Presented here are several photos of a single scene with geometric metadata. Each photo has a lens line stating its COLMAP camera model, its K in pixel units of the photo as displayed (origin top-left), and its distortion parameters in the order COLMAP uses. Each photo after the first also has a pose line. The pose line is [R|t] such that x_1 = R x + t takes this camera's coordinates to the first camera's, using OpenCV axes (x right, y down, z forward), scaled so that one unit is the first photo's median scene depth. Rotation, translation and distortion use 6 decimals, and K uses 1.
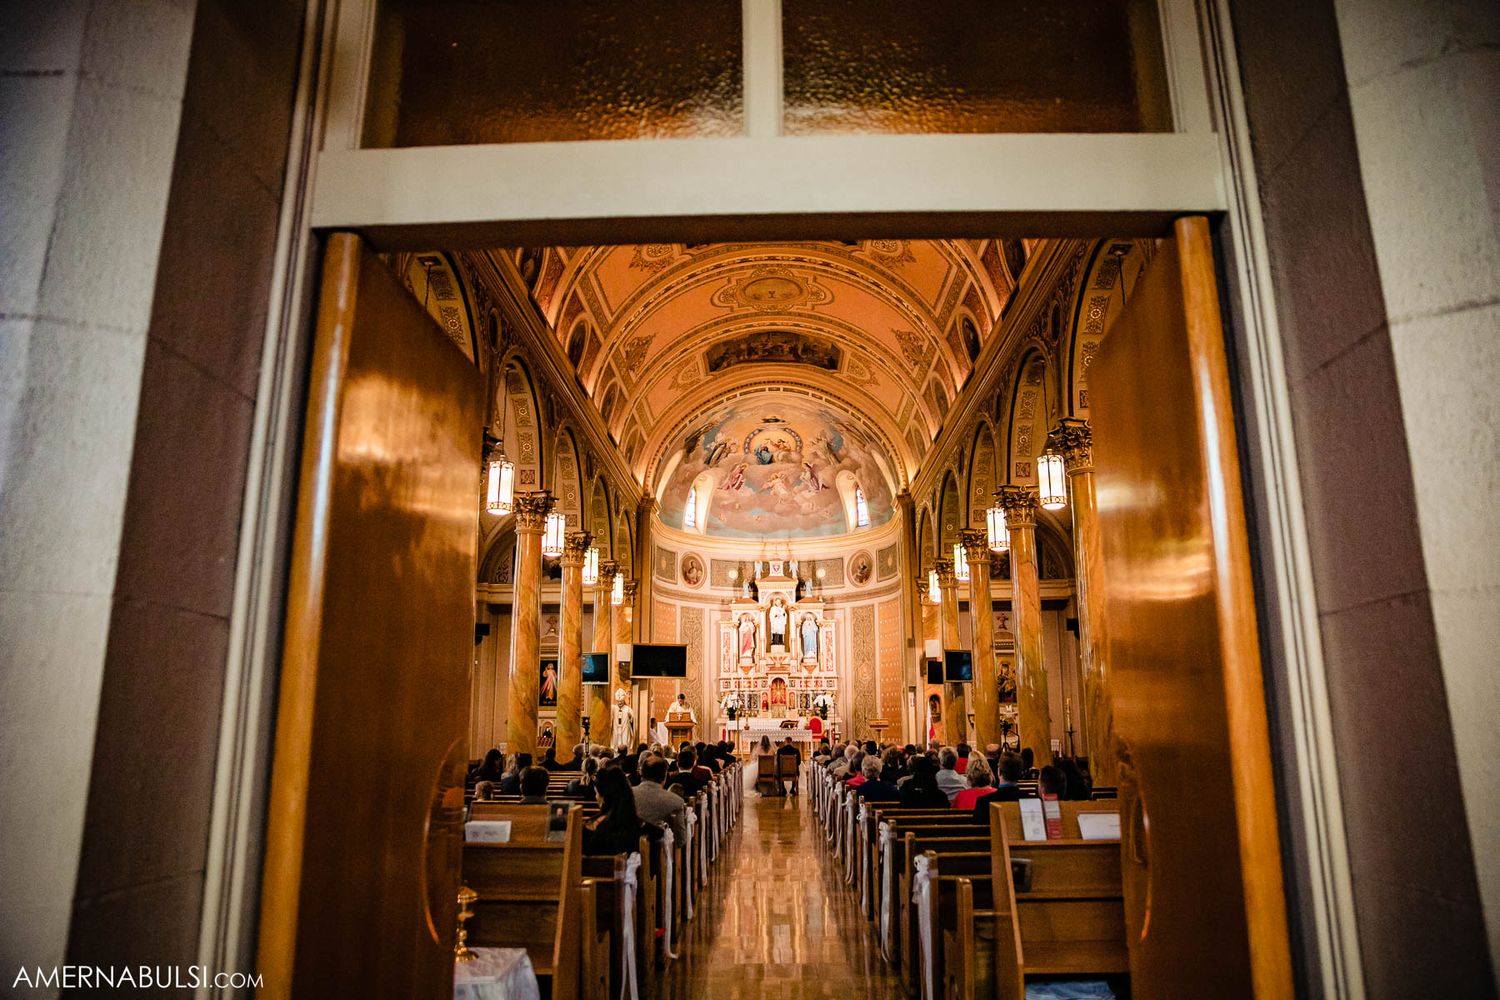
lens RADIAL K [[1066.2, 0, 746.1], [0, 1066.2, 496.0], [0, 0, 1]] dist [-0.000785, -0.000588]
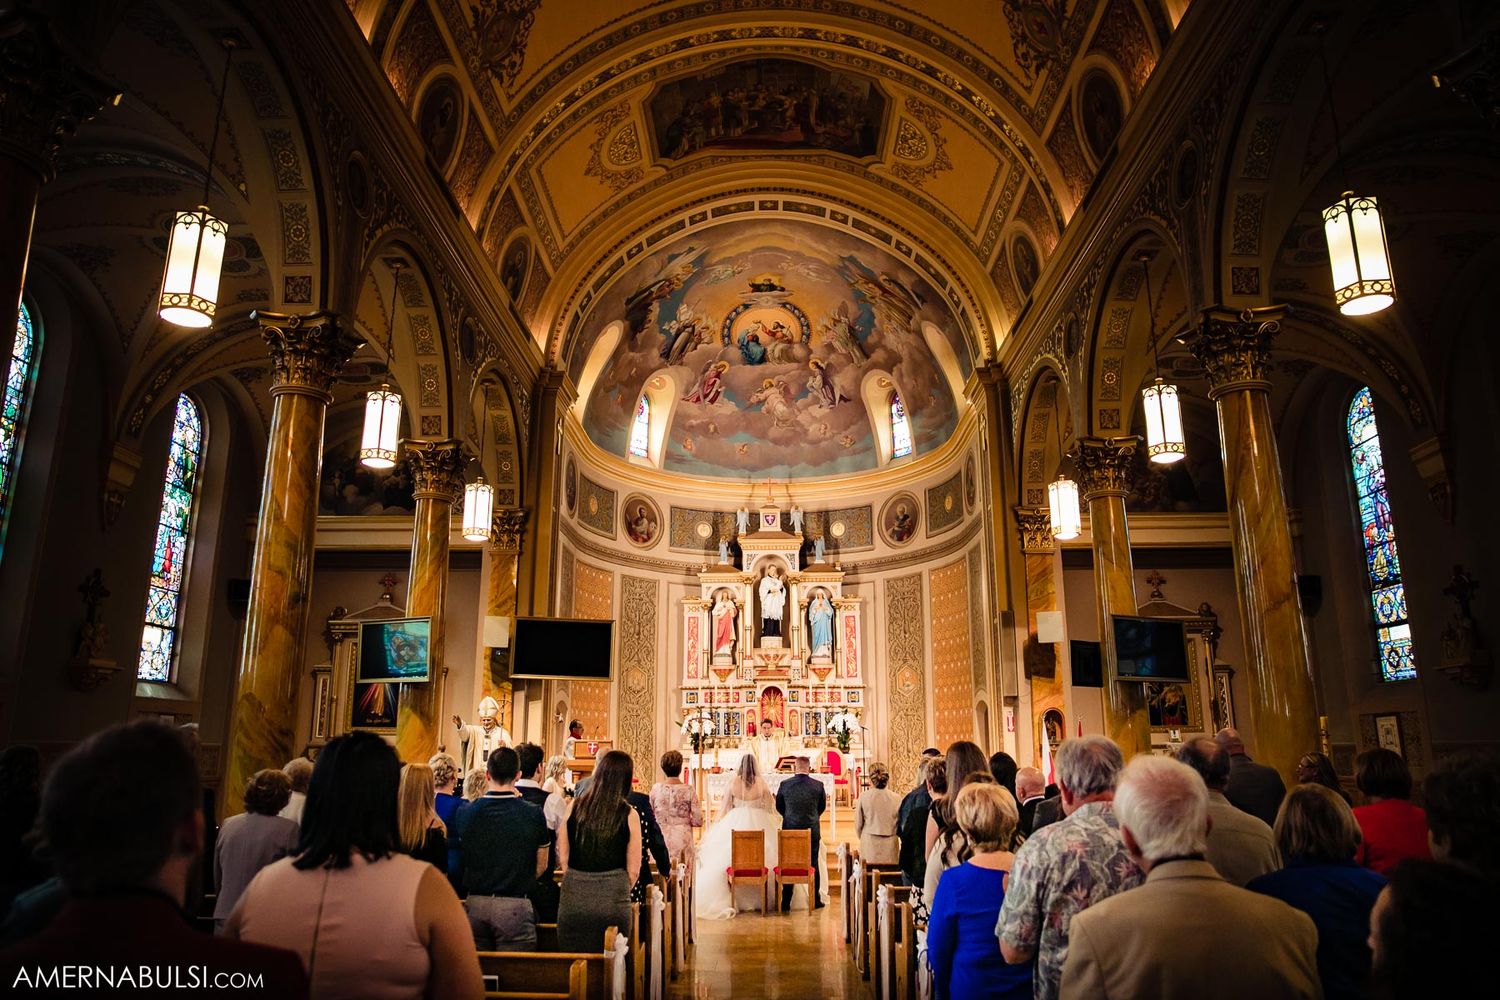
lens RADIAL K [[1066.2, 0, 748.9], [0, 1066.2, 499.7], [0, 0, 1]] dist [-0.000785, -0.000588]
pose [[0.999939, 0.006515, 0.008975, 0.009768], [-0.006295, 0.999685, -0.024311, 0.073704], [-0.009130, 0.024253, 0.999664, 0.357234]]
